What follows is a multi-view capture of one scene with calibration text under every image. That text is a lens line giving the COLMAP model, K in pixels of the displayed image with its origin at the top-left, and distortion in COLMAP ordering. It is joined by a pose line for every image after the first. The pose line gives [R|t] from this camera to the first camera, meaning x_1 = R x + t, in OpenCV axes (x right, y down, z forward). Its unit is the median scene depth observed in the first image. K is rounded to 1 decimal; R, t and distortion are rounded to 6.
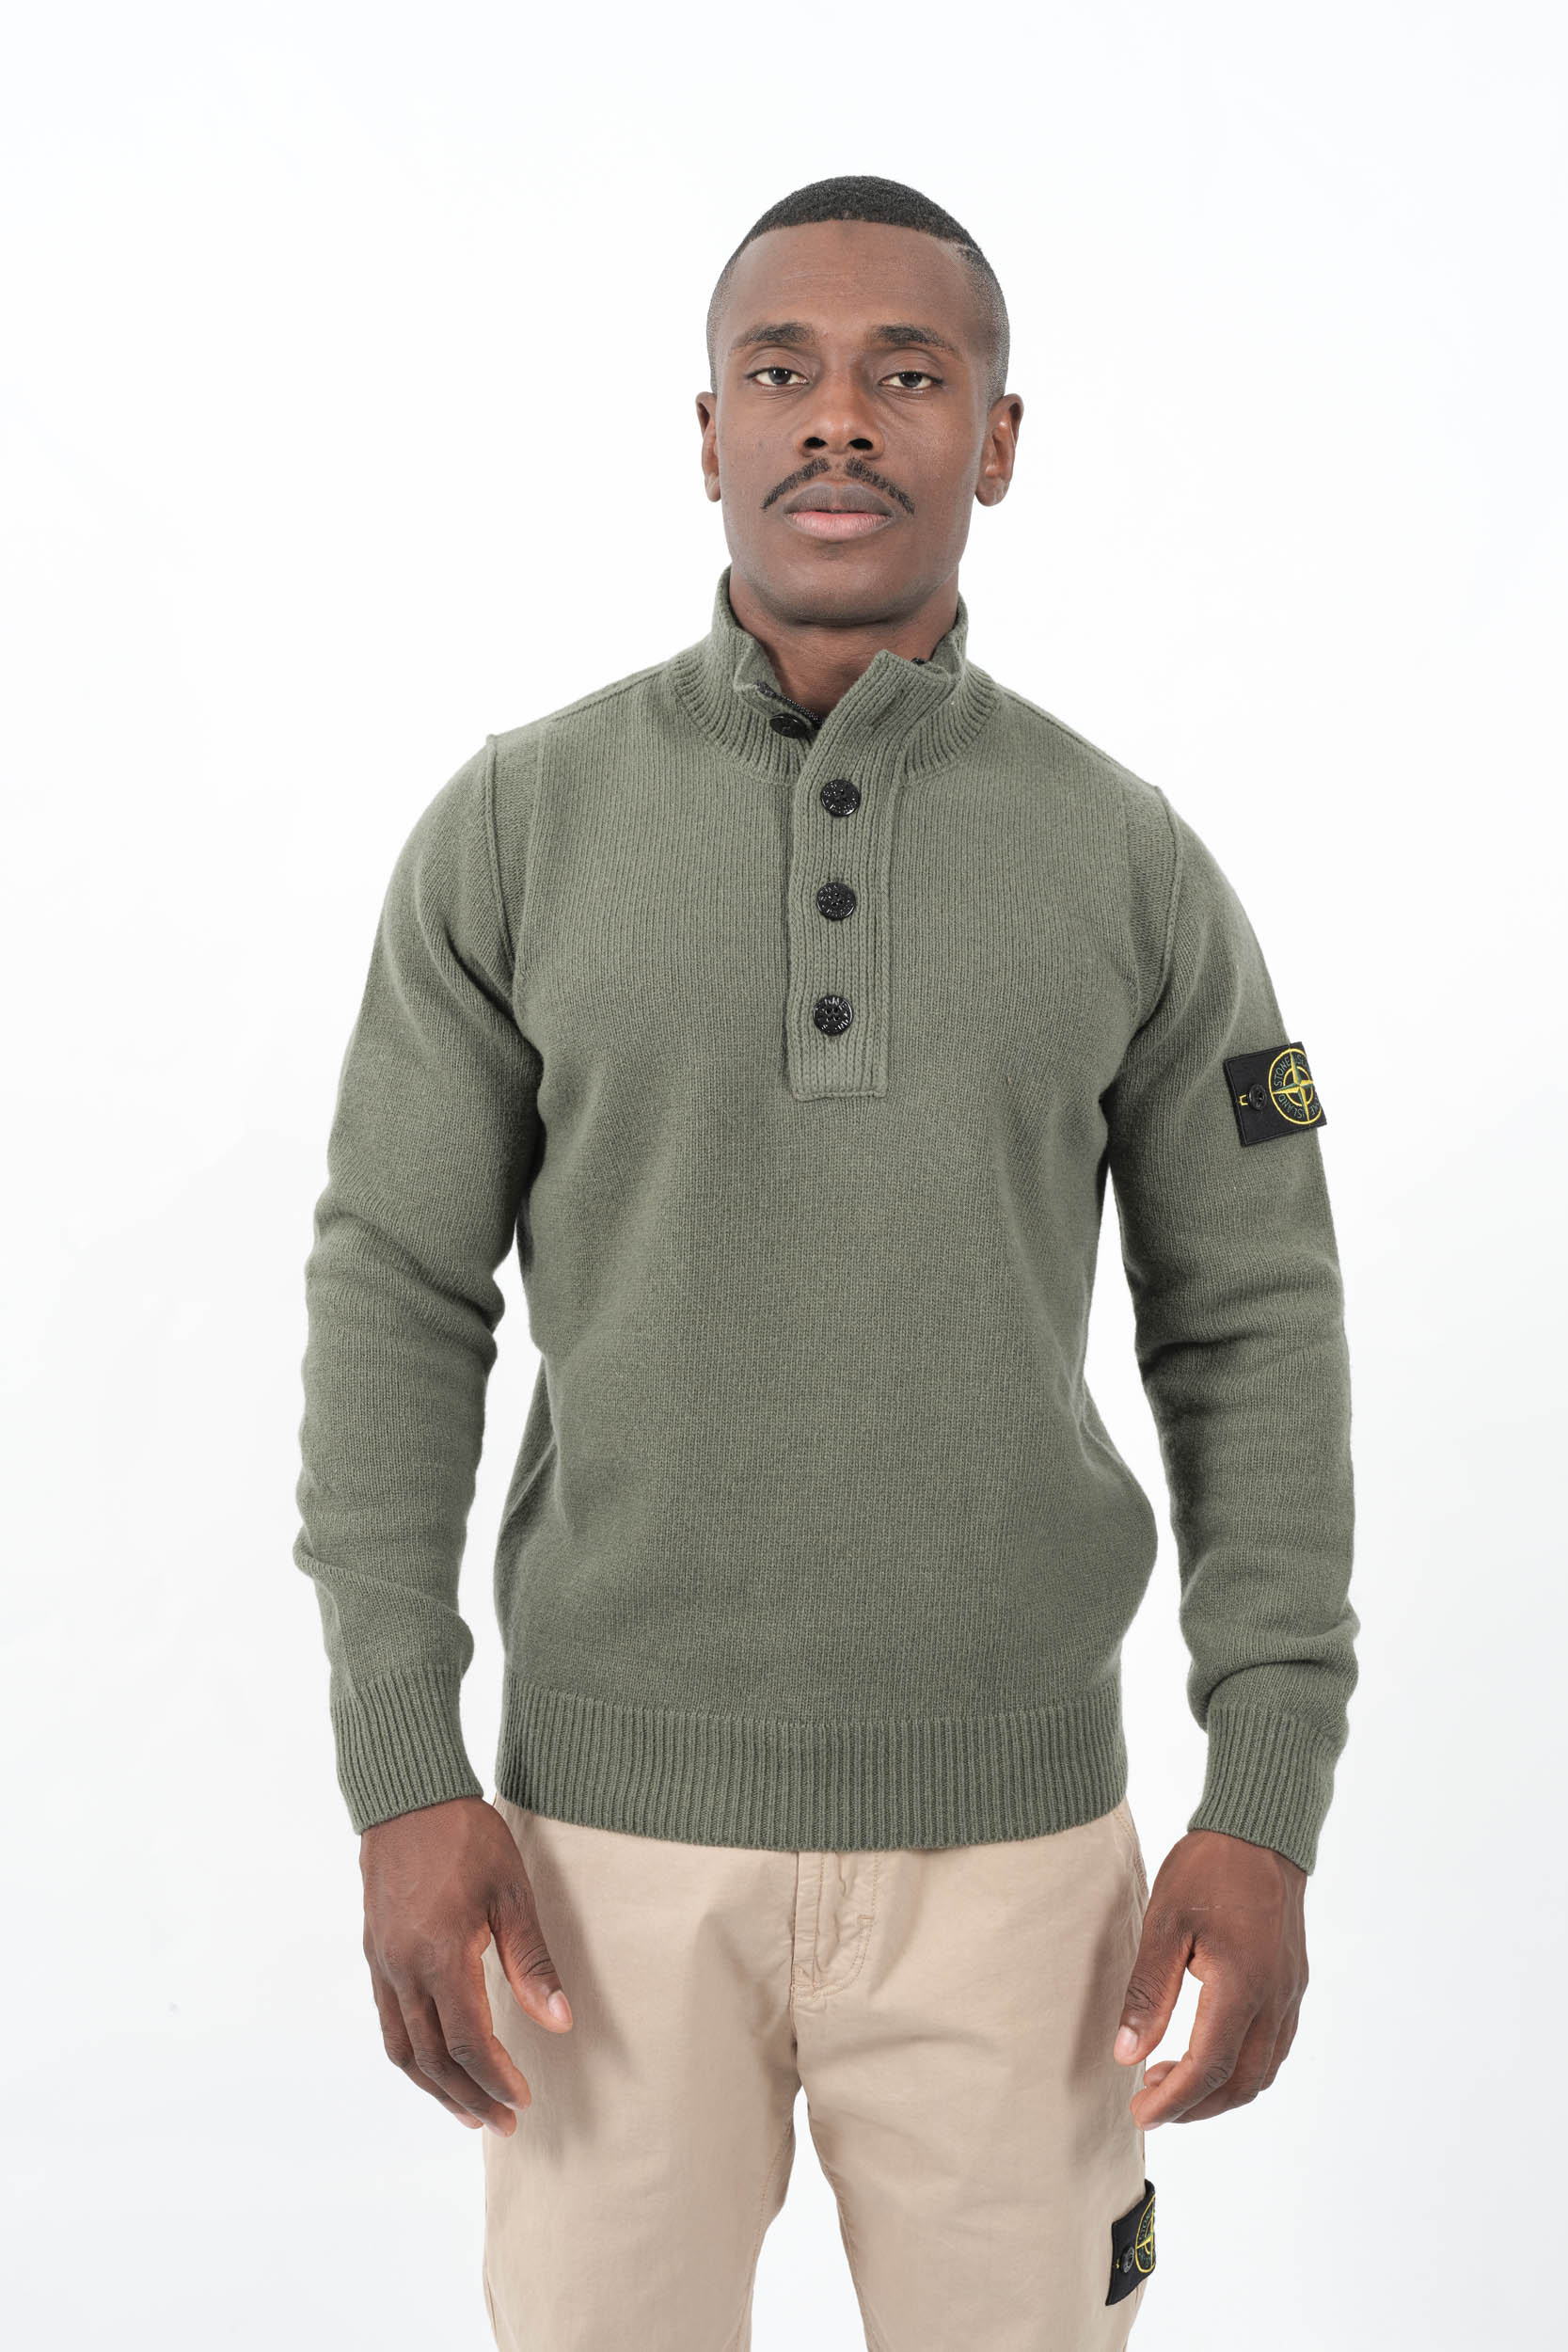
lens RADIAL K [[3243.0, 0, 784.0], [0, 3243.0, 1176.0], [0, 0, 1]] dist [-0.442572, 2.365235]
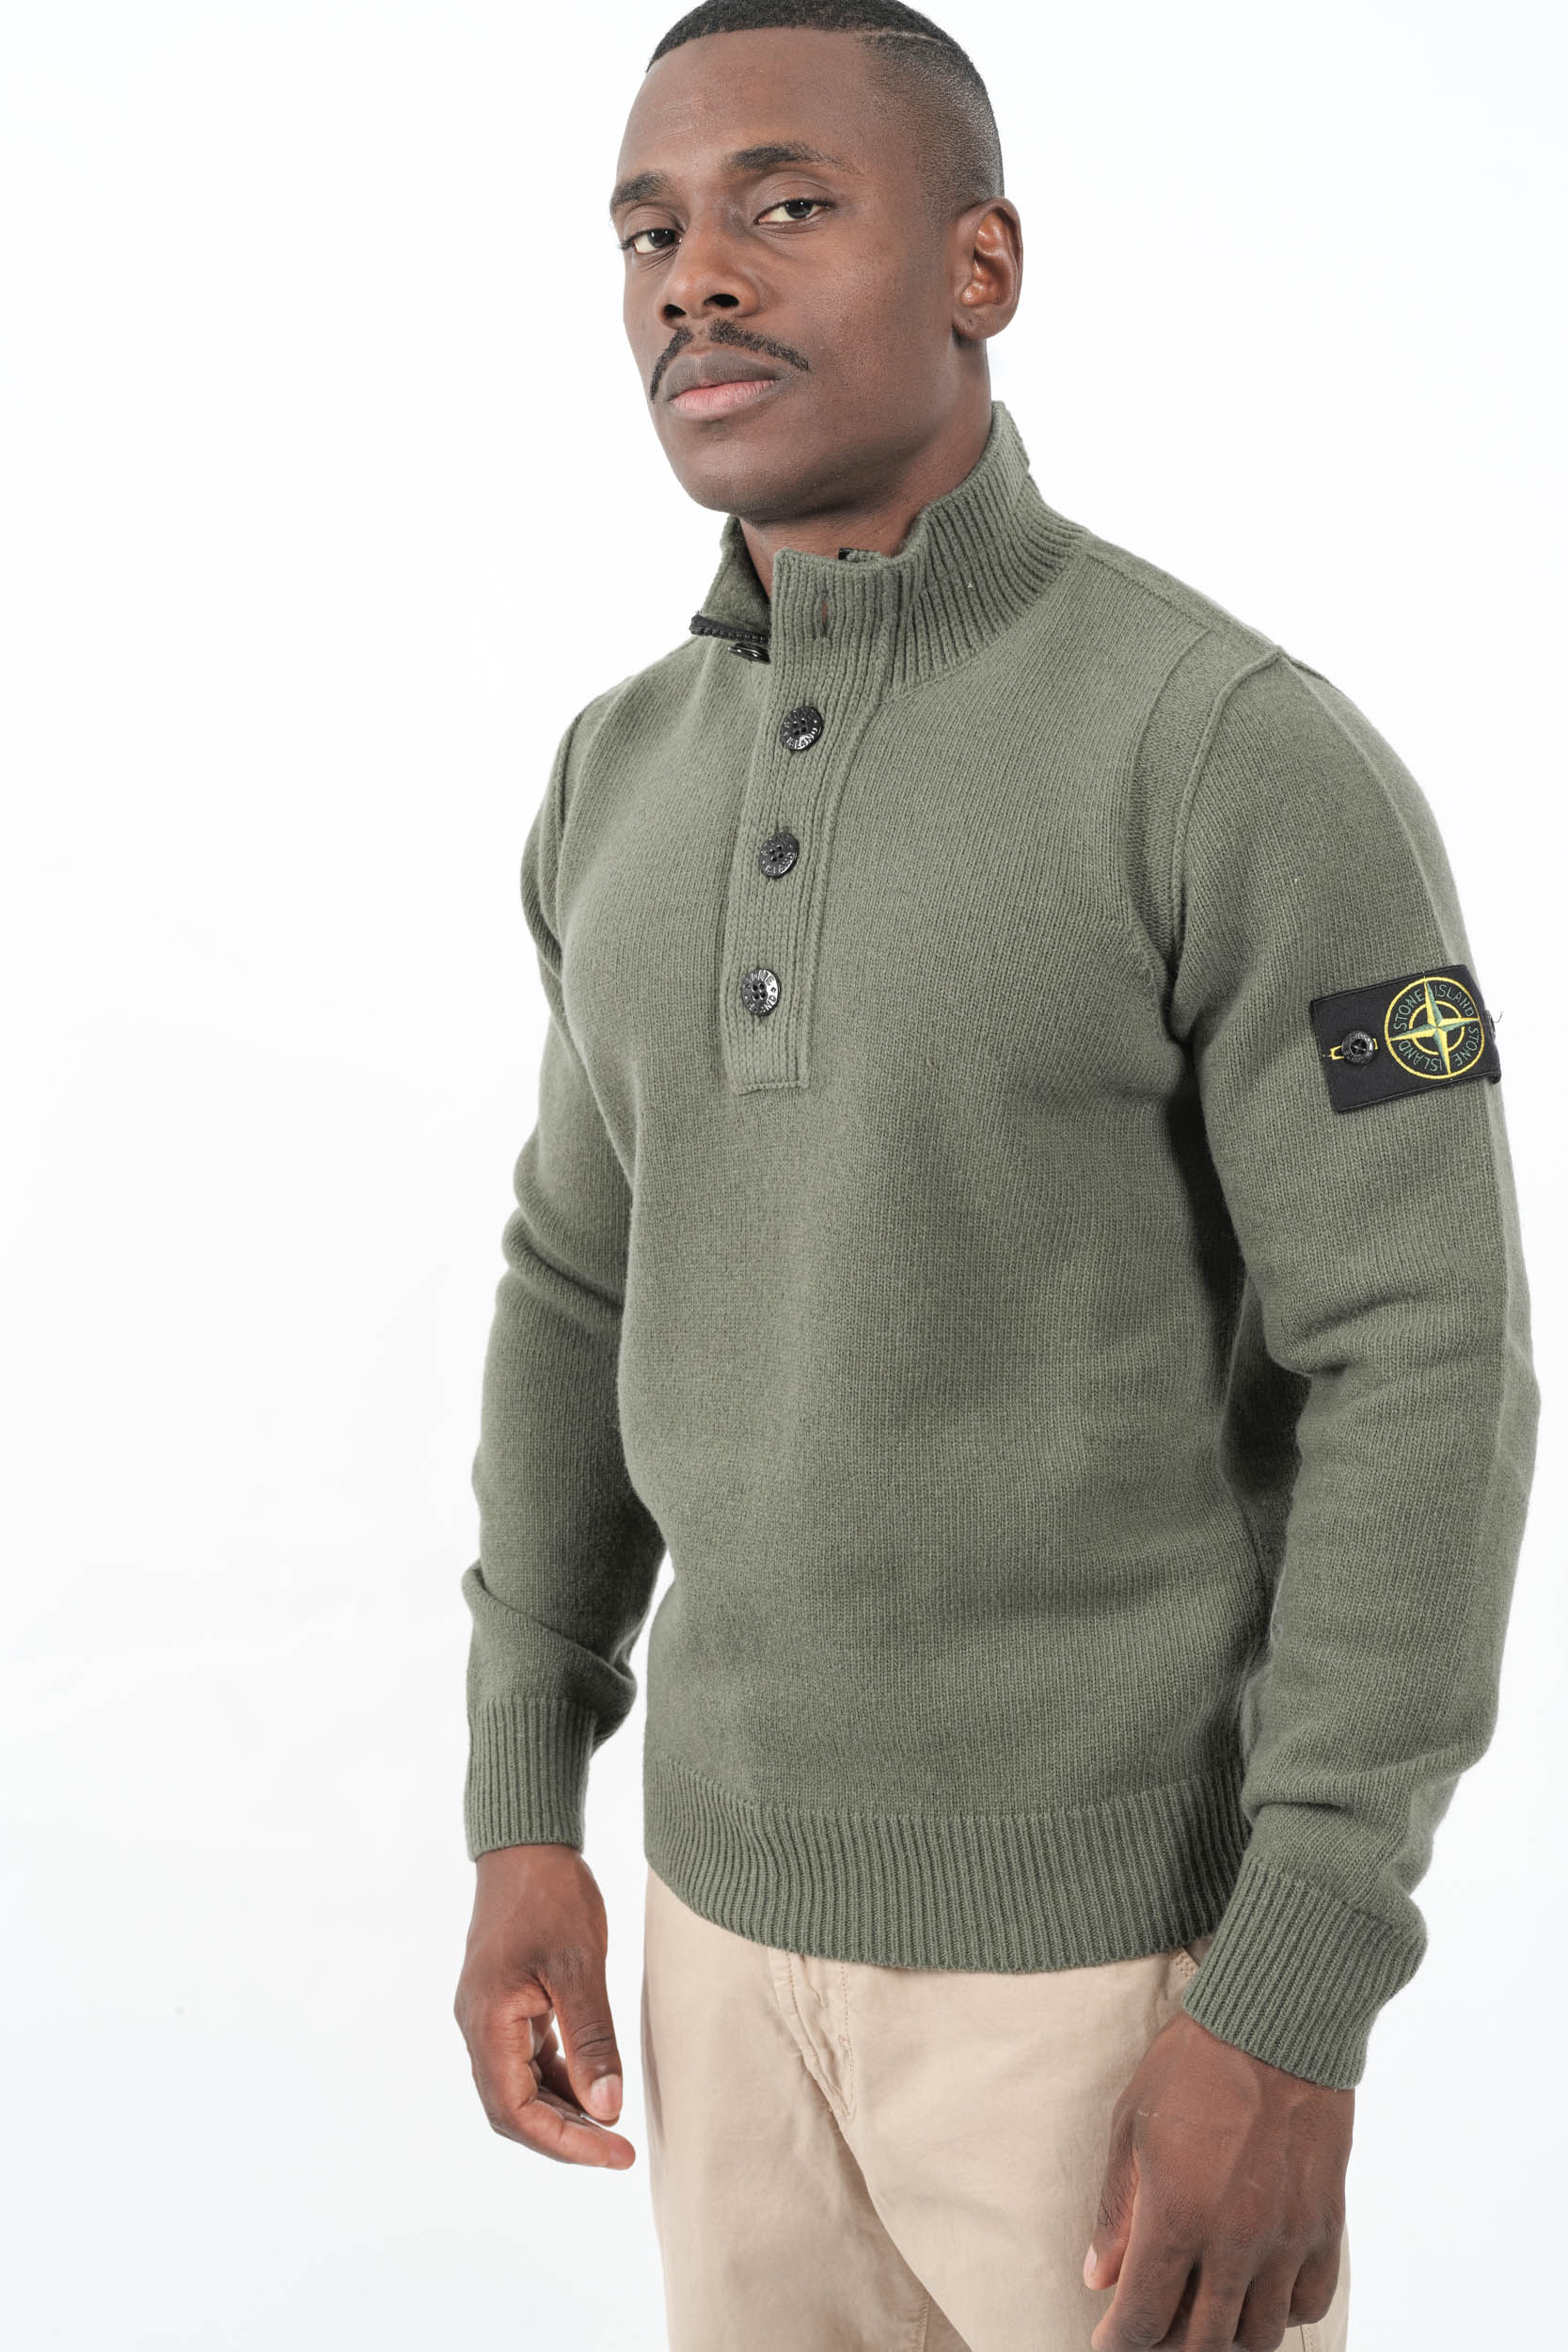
lens RADIAL K [[3243.0, 0, 784.0], [0, 3243.0, 1176.0], [0, 0, 1]] dist [-0.442572, 2.365235]
pose [[0.786122, -0.015971, -0.617864, 0.541313], [0.032969, 0.999326, 0.016116, -0.010928], [0.617191, -0.033040, 0.786120, 0.333689]]
